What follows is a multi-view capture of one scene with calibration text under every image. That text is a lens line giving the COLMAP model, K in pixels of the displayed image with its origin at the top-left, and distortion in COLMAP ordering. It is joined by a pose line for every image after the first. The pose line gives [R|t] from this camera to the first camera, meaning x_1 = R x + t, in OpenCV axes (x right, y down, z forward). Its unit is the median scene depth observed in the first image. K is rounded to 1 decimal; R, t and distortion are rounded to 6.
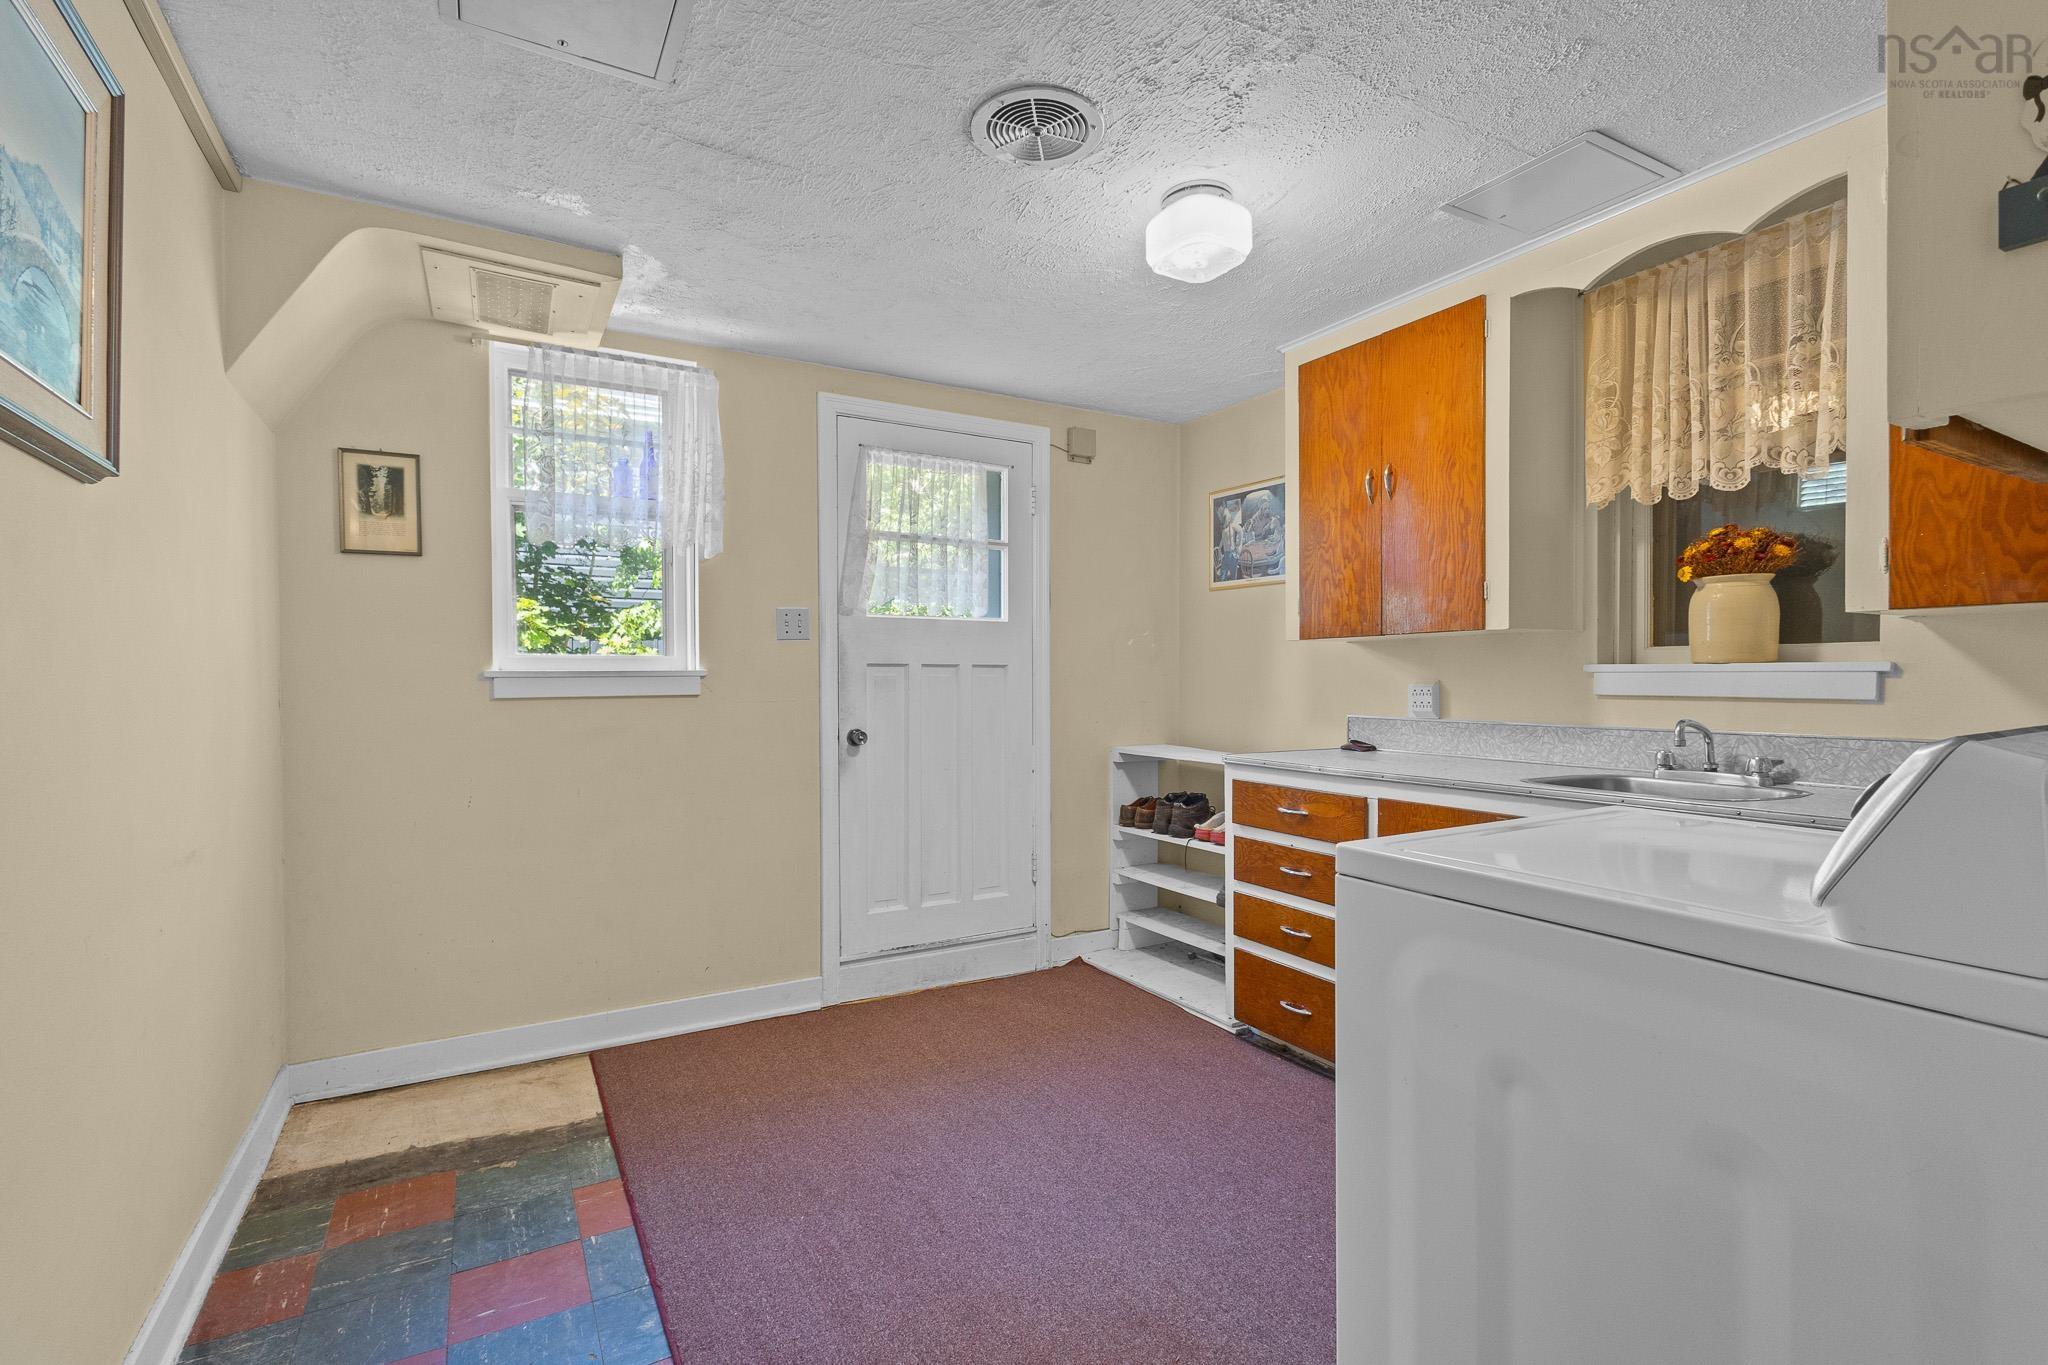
lens RADIAL K [[936.9, 0, 1024.0], [0, 936.9, 682.5], [0, 0, 1]] dist [0.016673, -0.006912]
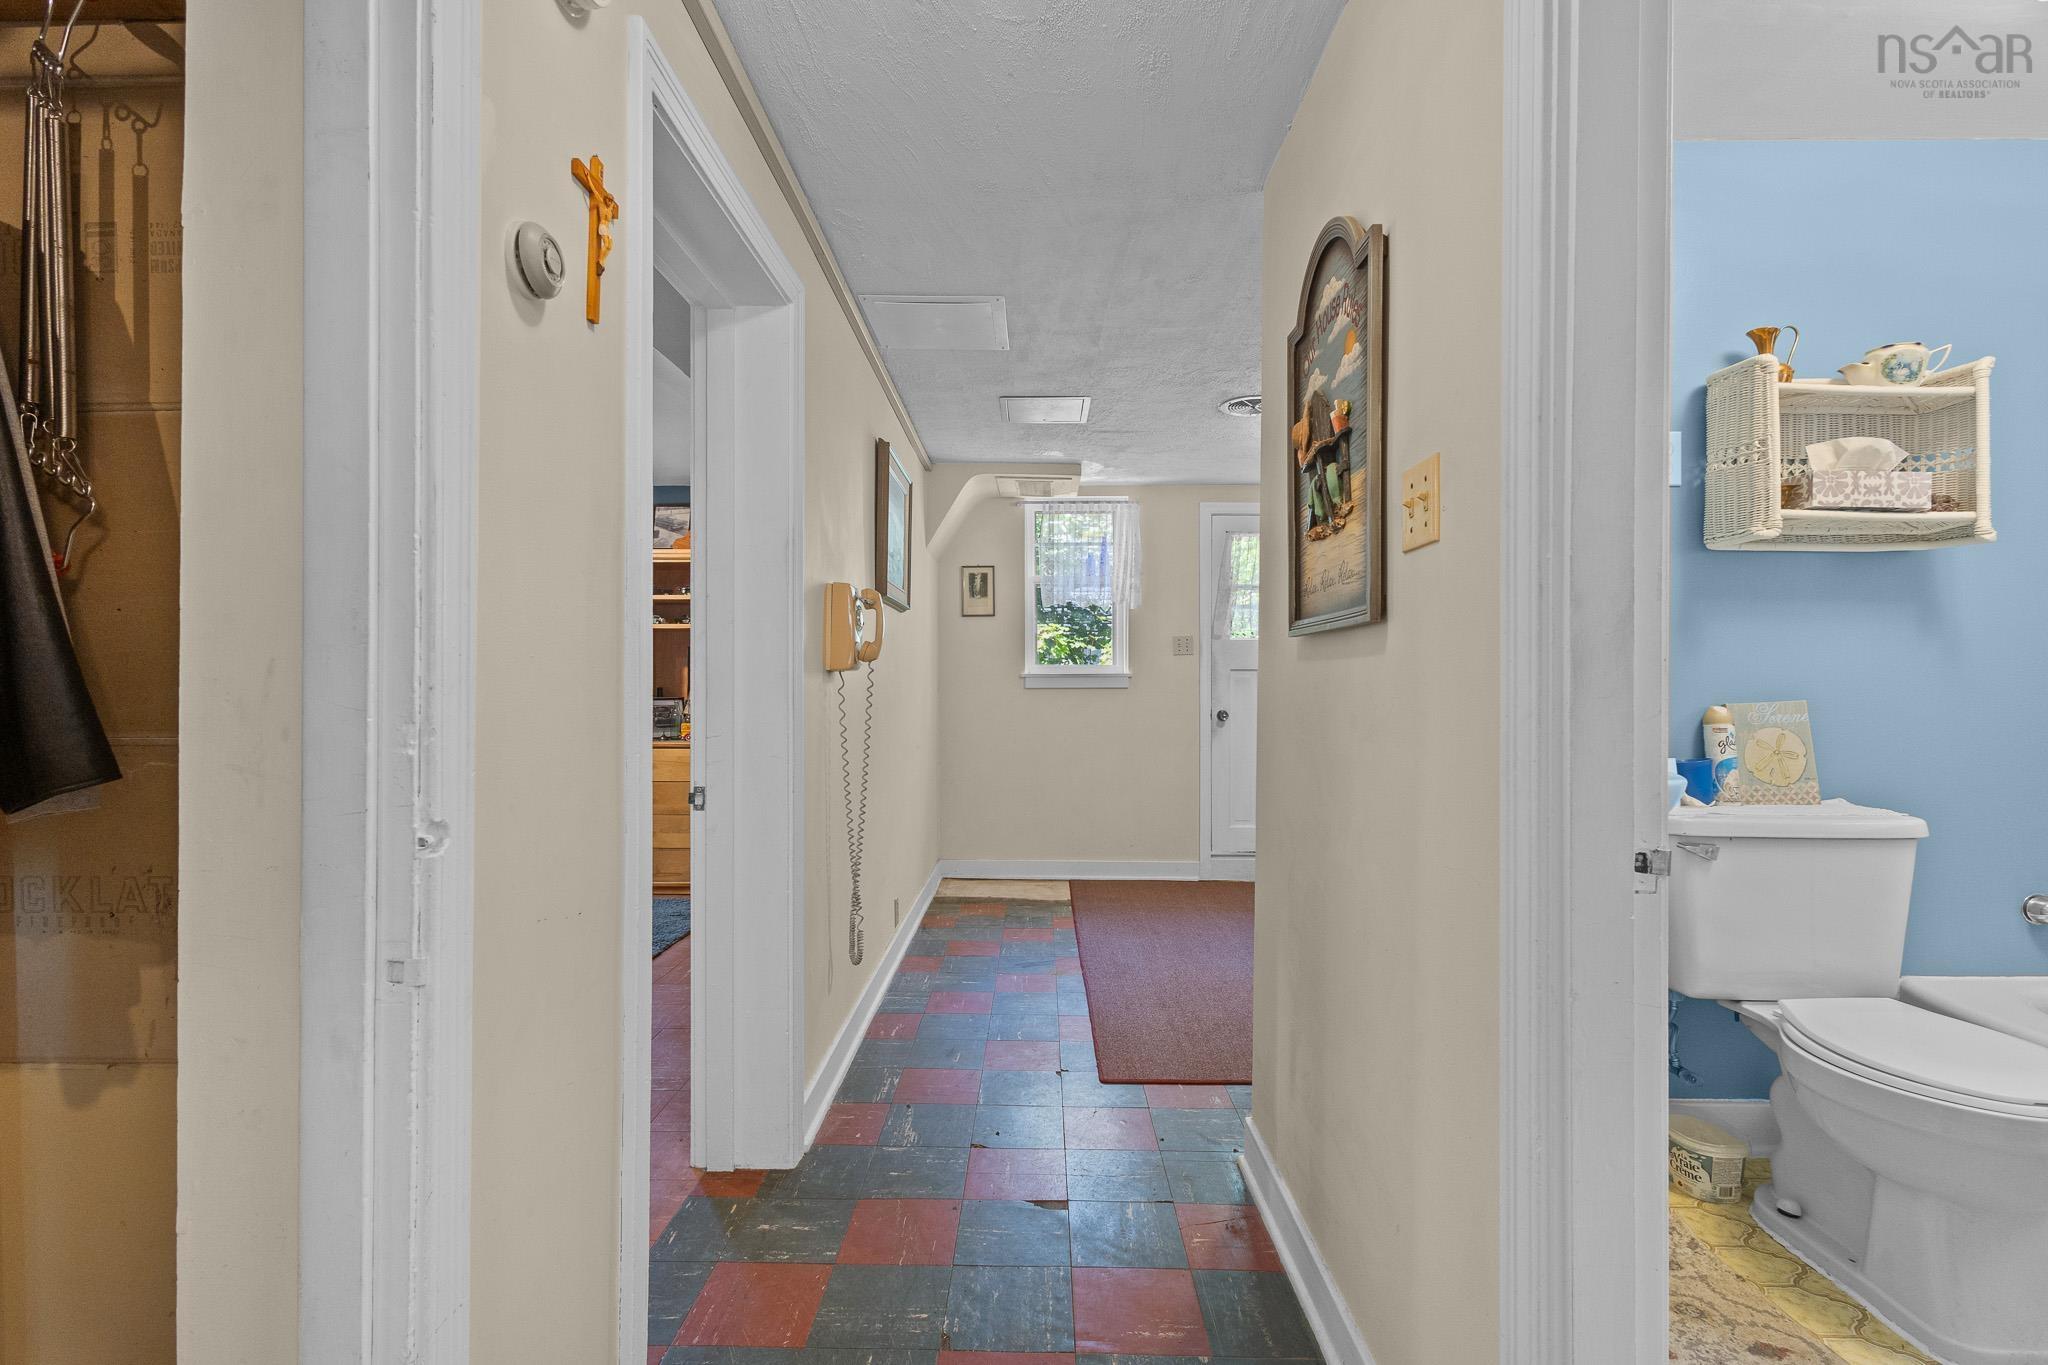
lens RADIAL K [[936.9, 0, 1024.0], [0, 936.9, 682.5], [0, 0, 1]] dist [0.016673, -0.006912]
pose [[0.858758, 0.007567, -0.512325, 0.371174], [-0.006790, 0.999971, 0.003388, -0.000743], [0.512336, 0.000570, 0.858785, -0.577817]]
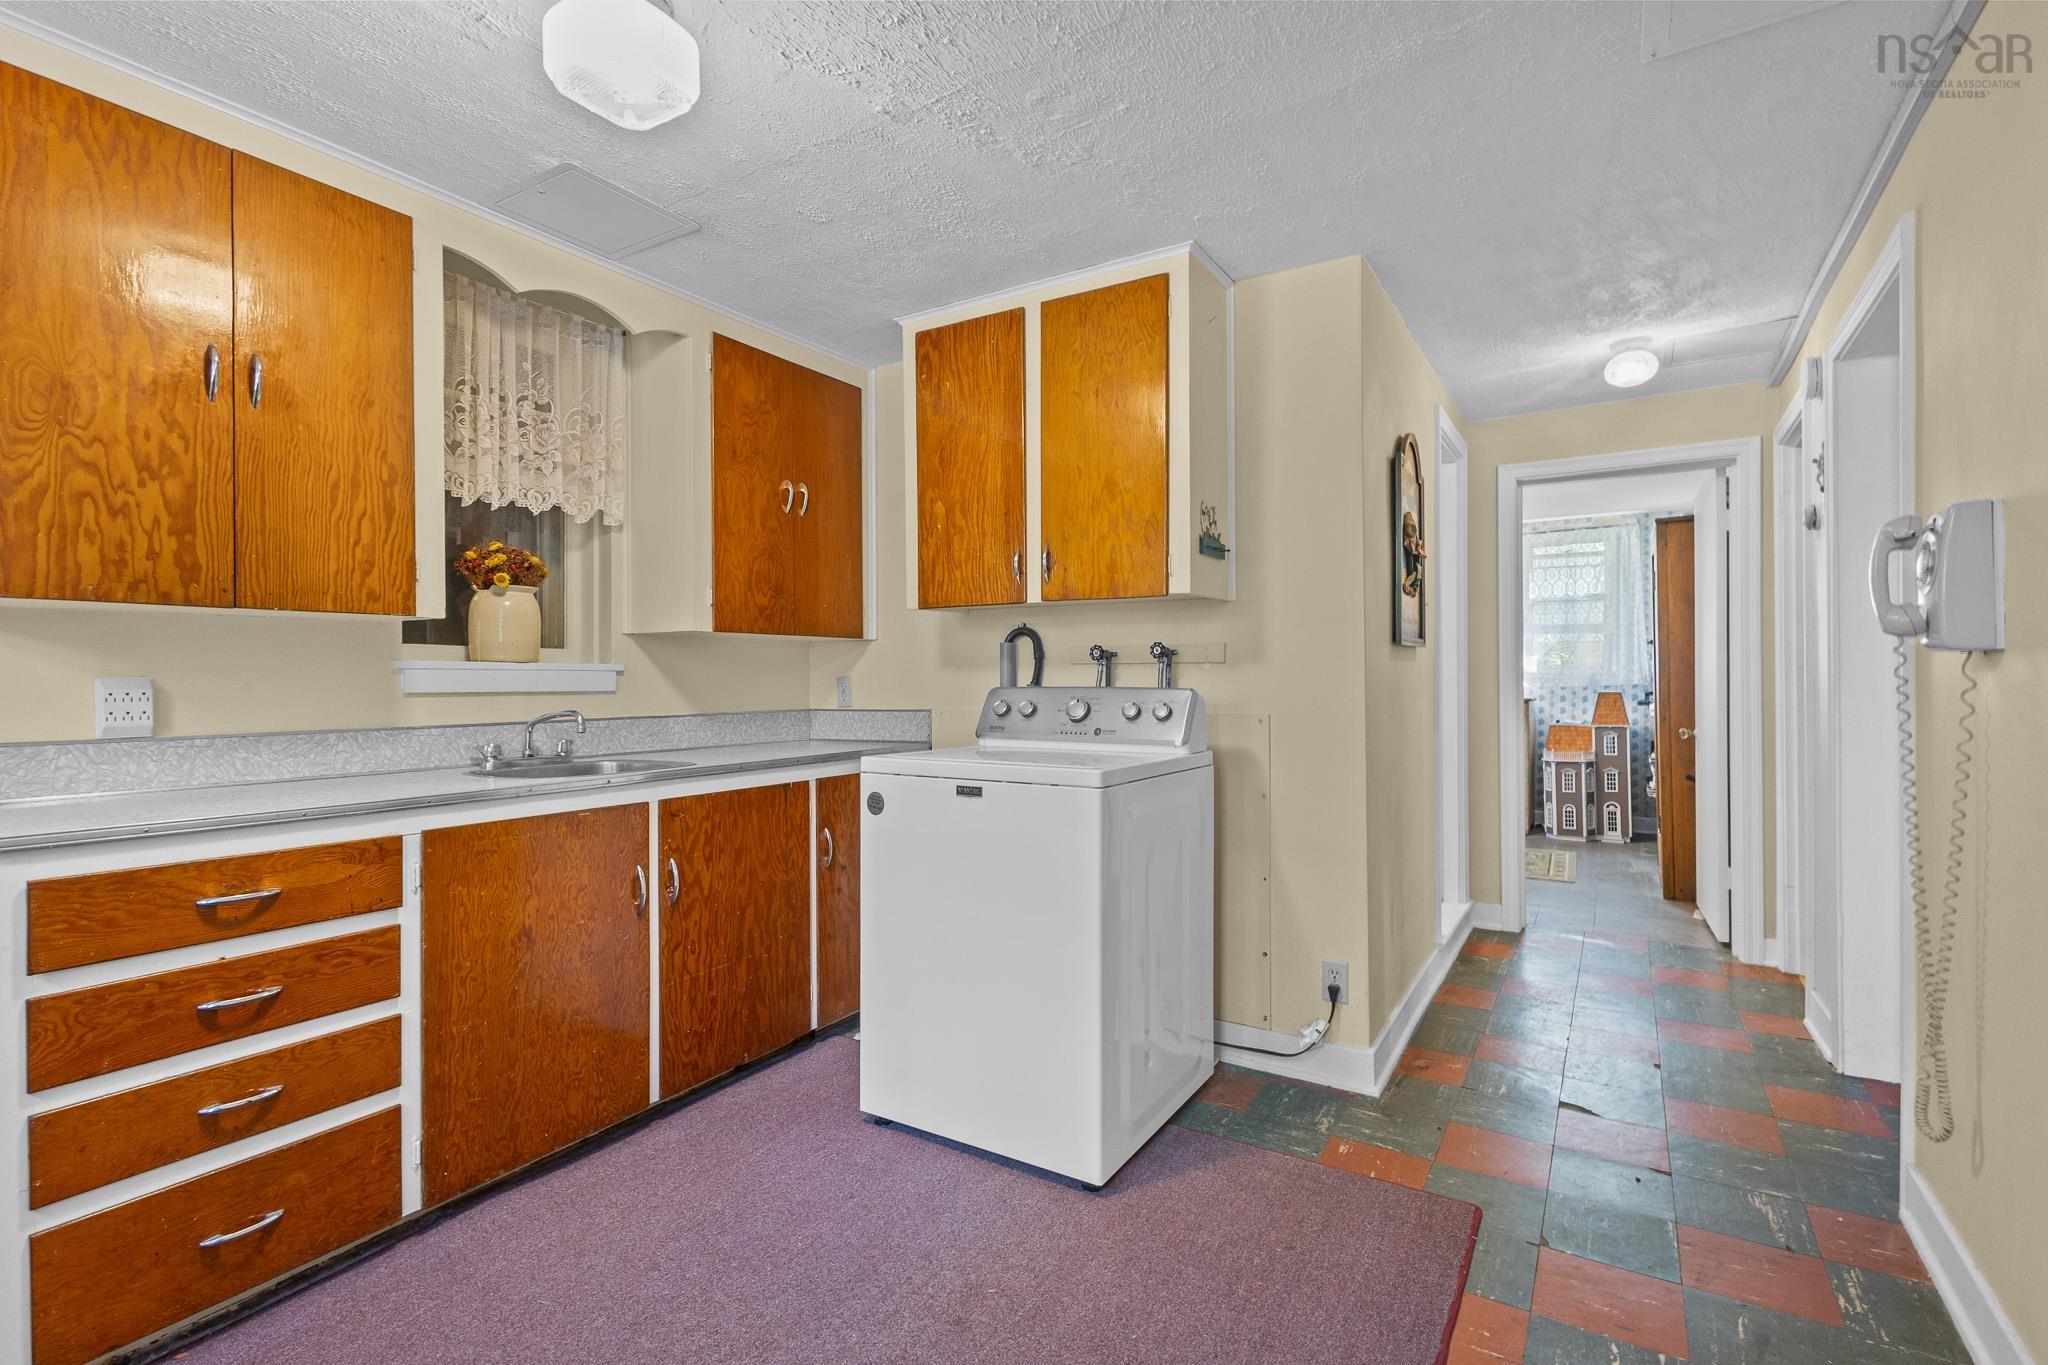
lens RADIAL K [[936.9, 0, 1024.0], [0, 936.9, 682.5], [0, 0, 1]] dist [0.016673, -0.006912]
pose [[-0.467439, -0.002629, 0.884022, -0.527599], [0.006939, 0.999954, 0.006643, 0.001349], [-0.883998, 0.009239, -0.467399, 0.938607]]
